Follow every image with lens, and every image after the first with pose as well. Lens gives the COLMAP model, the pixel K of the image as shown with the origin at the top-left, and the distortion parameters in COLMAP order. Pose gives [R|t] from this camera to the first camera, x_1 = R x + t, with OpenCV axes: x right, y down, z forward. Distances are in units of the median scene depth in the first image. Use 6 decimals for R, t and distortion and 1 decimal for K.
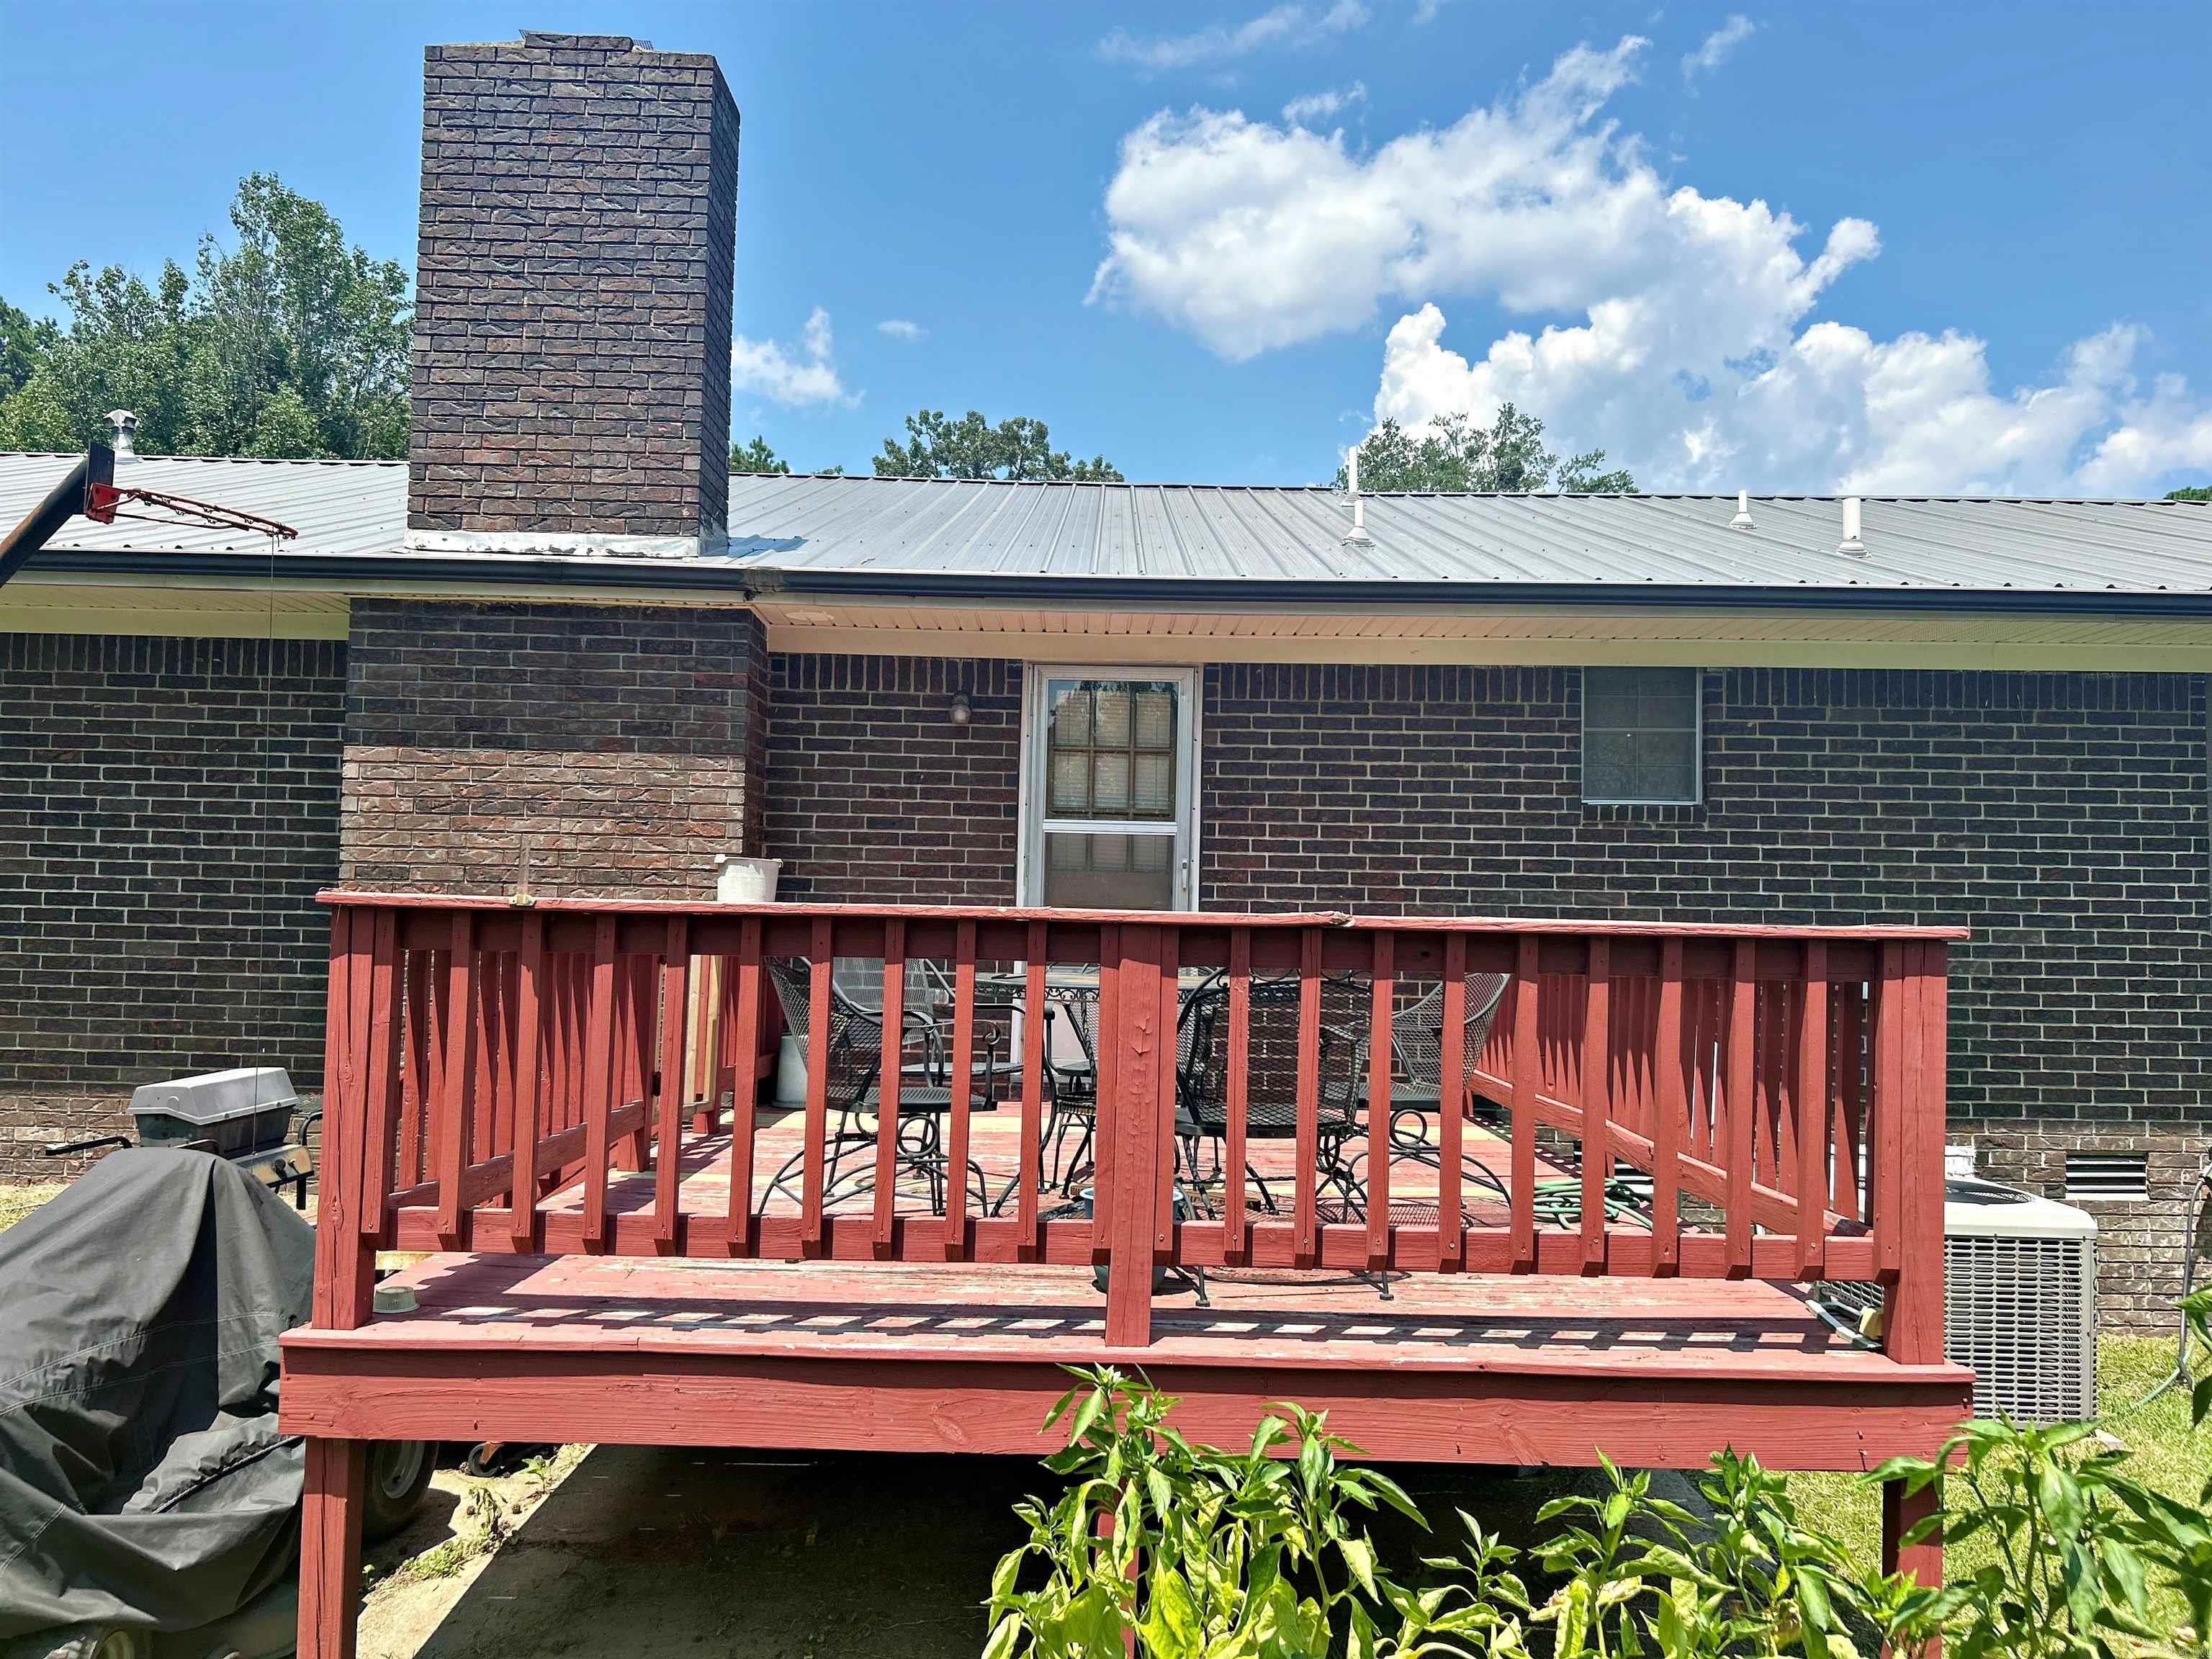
lens RADIAL K [[1659.8, 0, 1111.0], [0, 1659.8, 842.7], [0, 0, 1]] dist [0.058151, -0.065191]
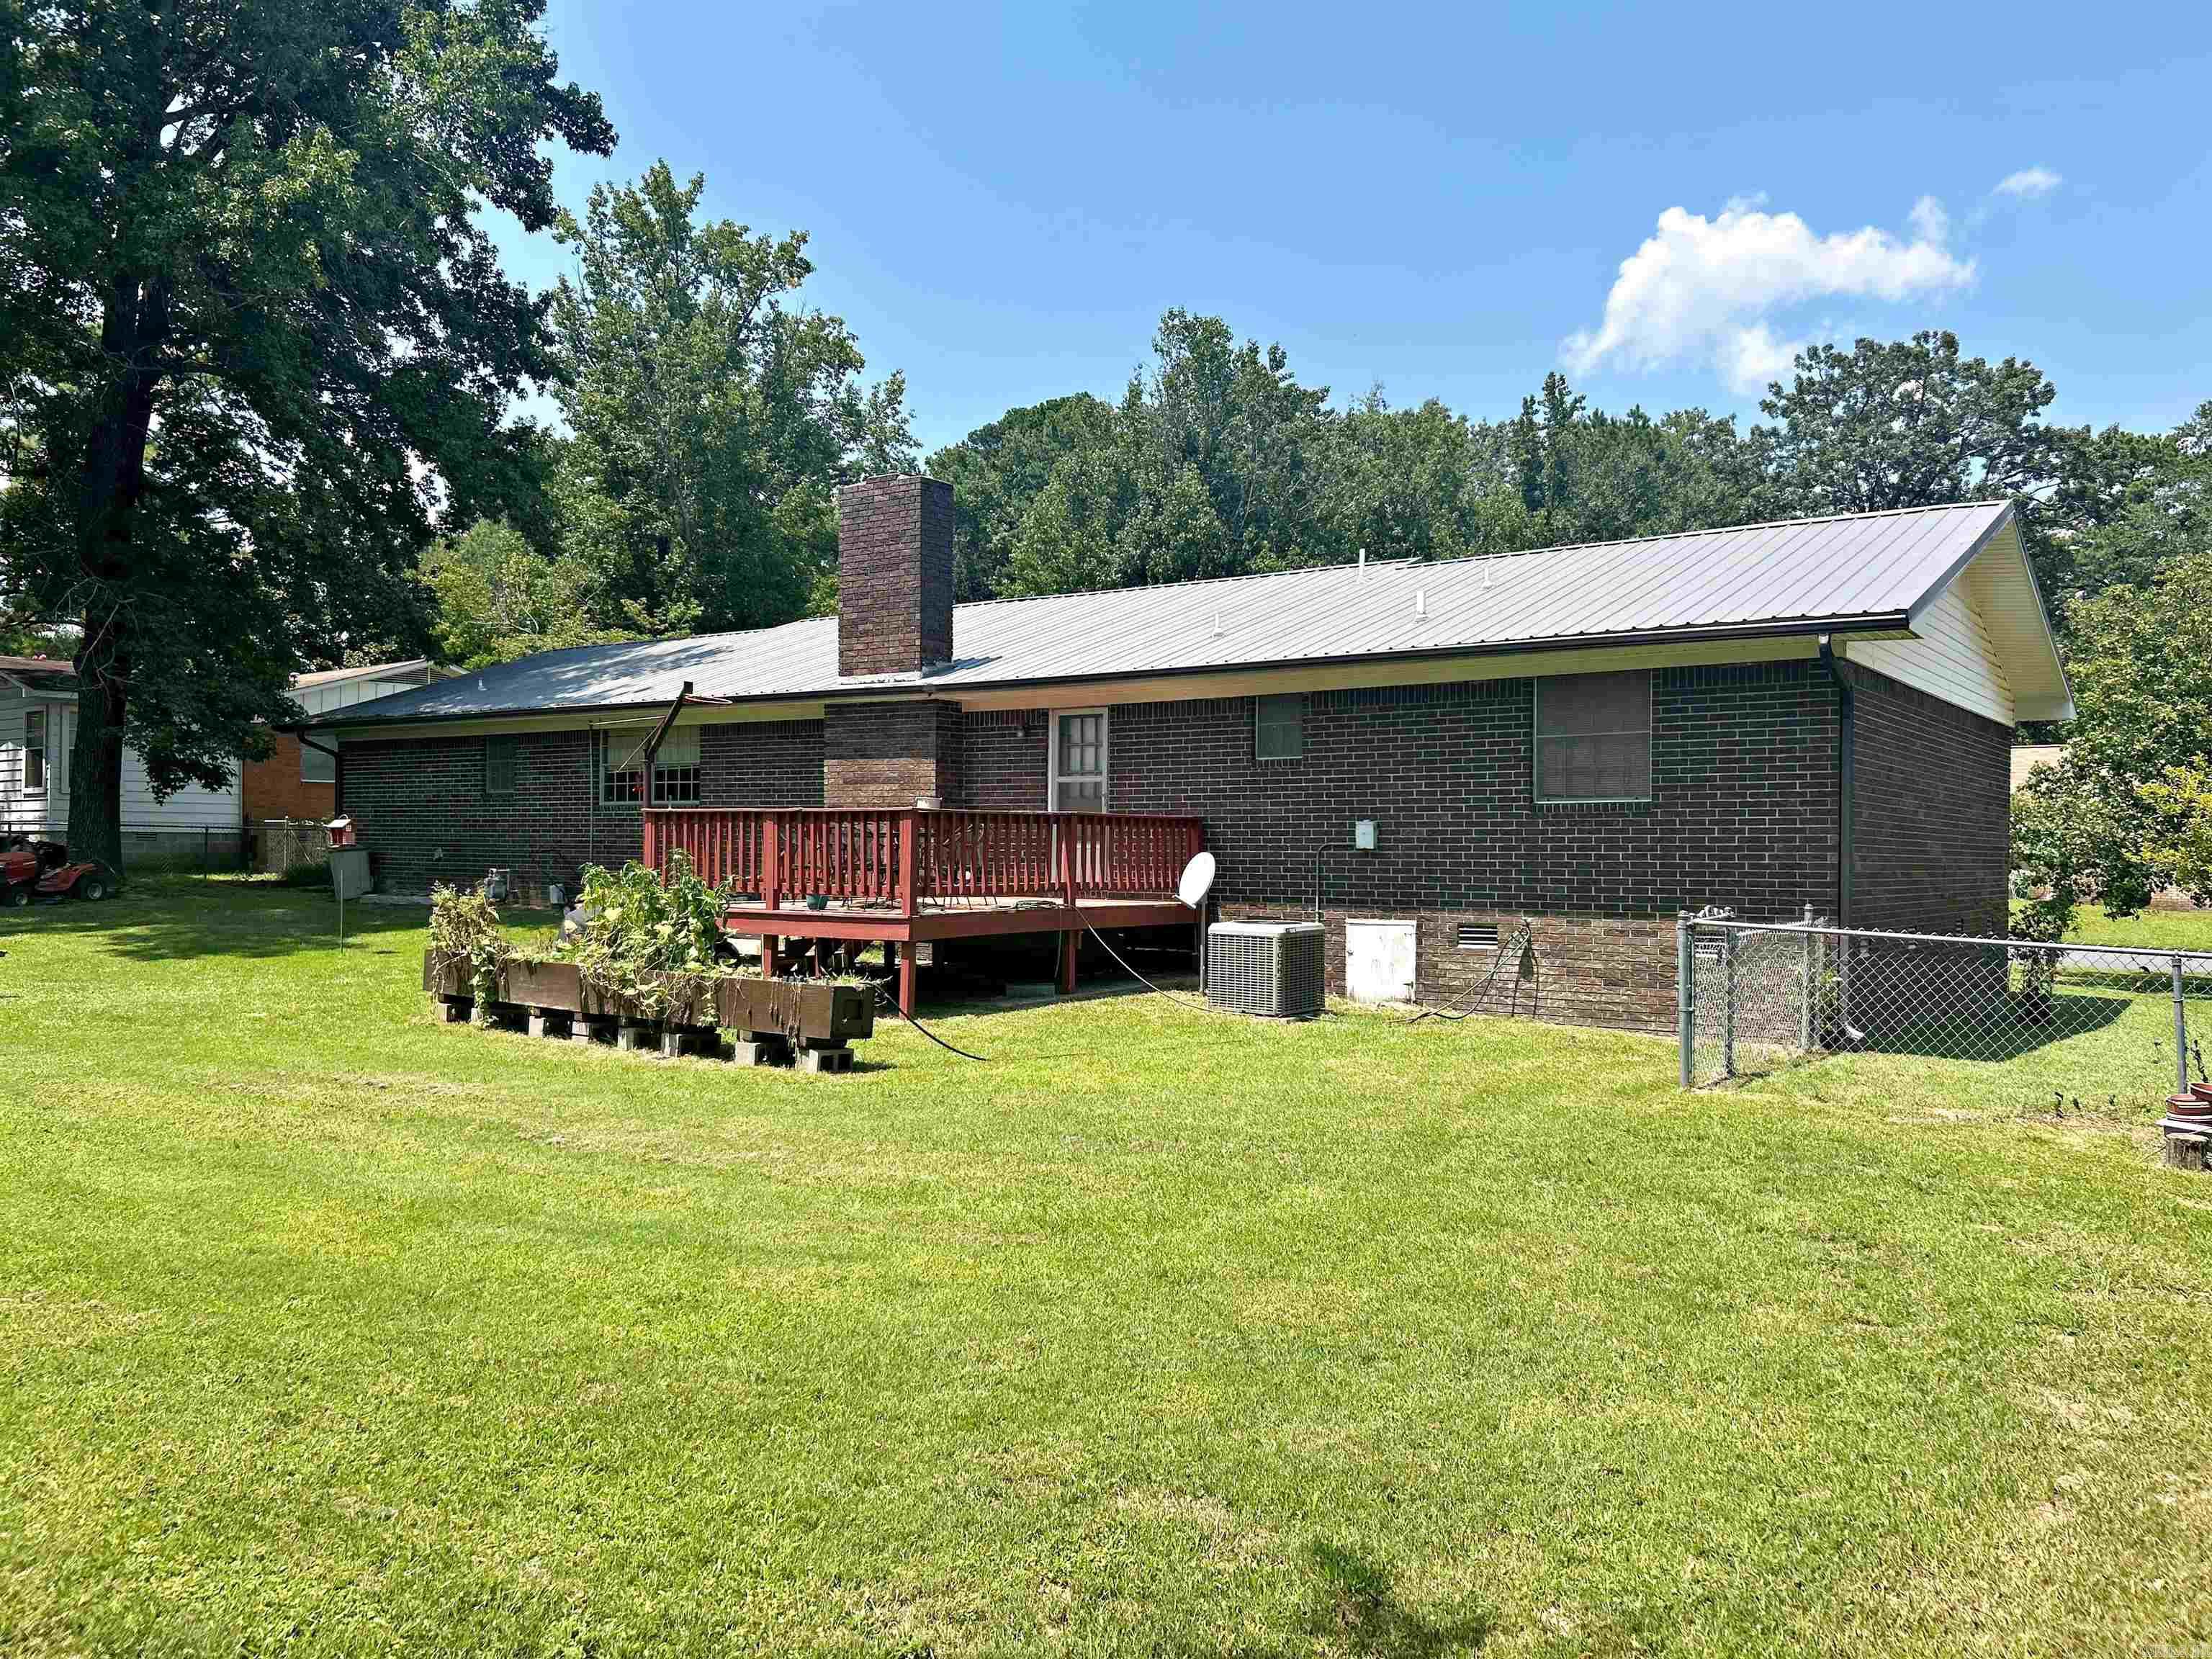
lens RADIAL K [[1659.8, 0, 1112.8], [0, 1659.8, 846.0], [0, 0, 1]] dist [0.058151, -0.065191]
pose [[0.807547, -0.014356, -0.589629, 1.390242], [0.036292, 0.999019, 0.025382, 0.026345], [0.588686, -0.041896, 0.807275, -0.825452]]
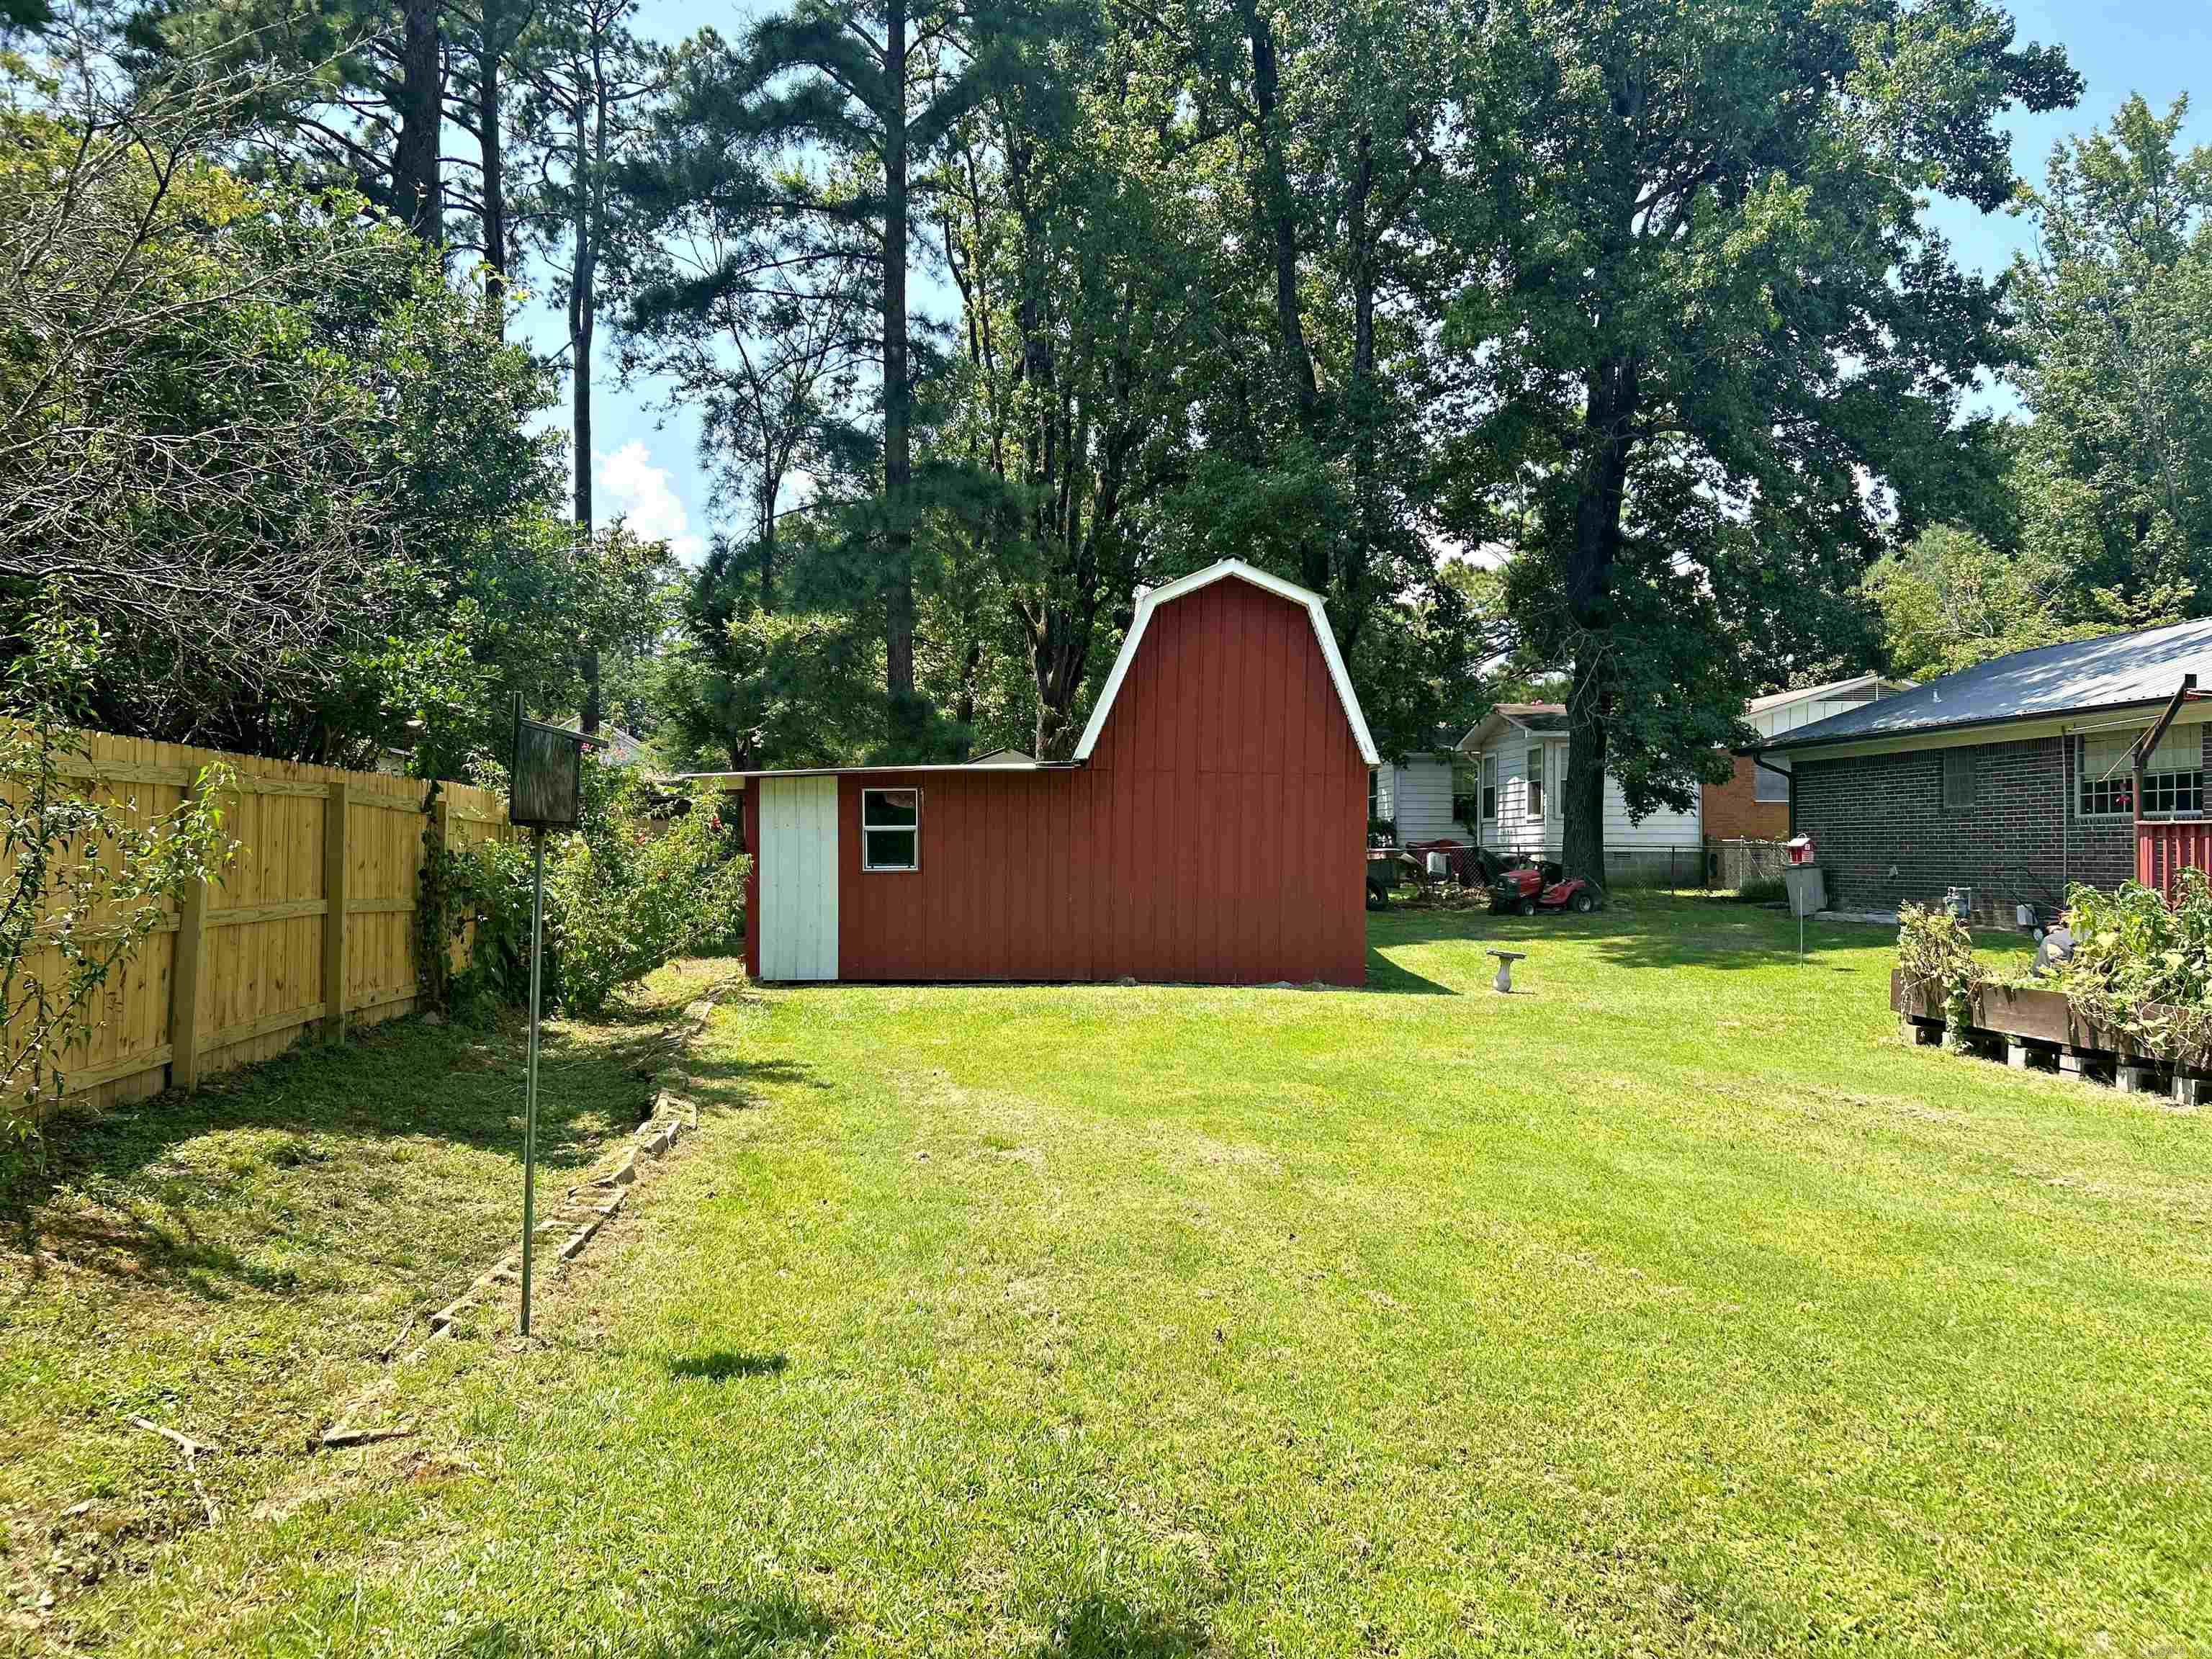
lens RADIAL K [[1659.8, 0, 1122.9], [0, 1659.8, 838.2], [0, 0, 1]] dist [0.058151, -0.065191]
pose [[0.132226, -0.031558, -0.990717, 1.386438], [0.047320, 0.998554, -0.025493, 0.025052], [0.990089, -0.043510, 0.133528, -0.844600]]
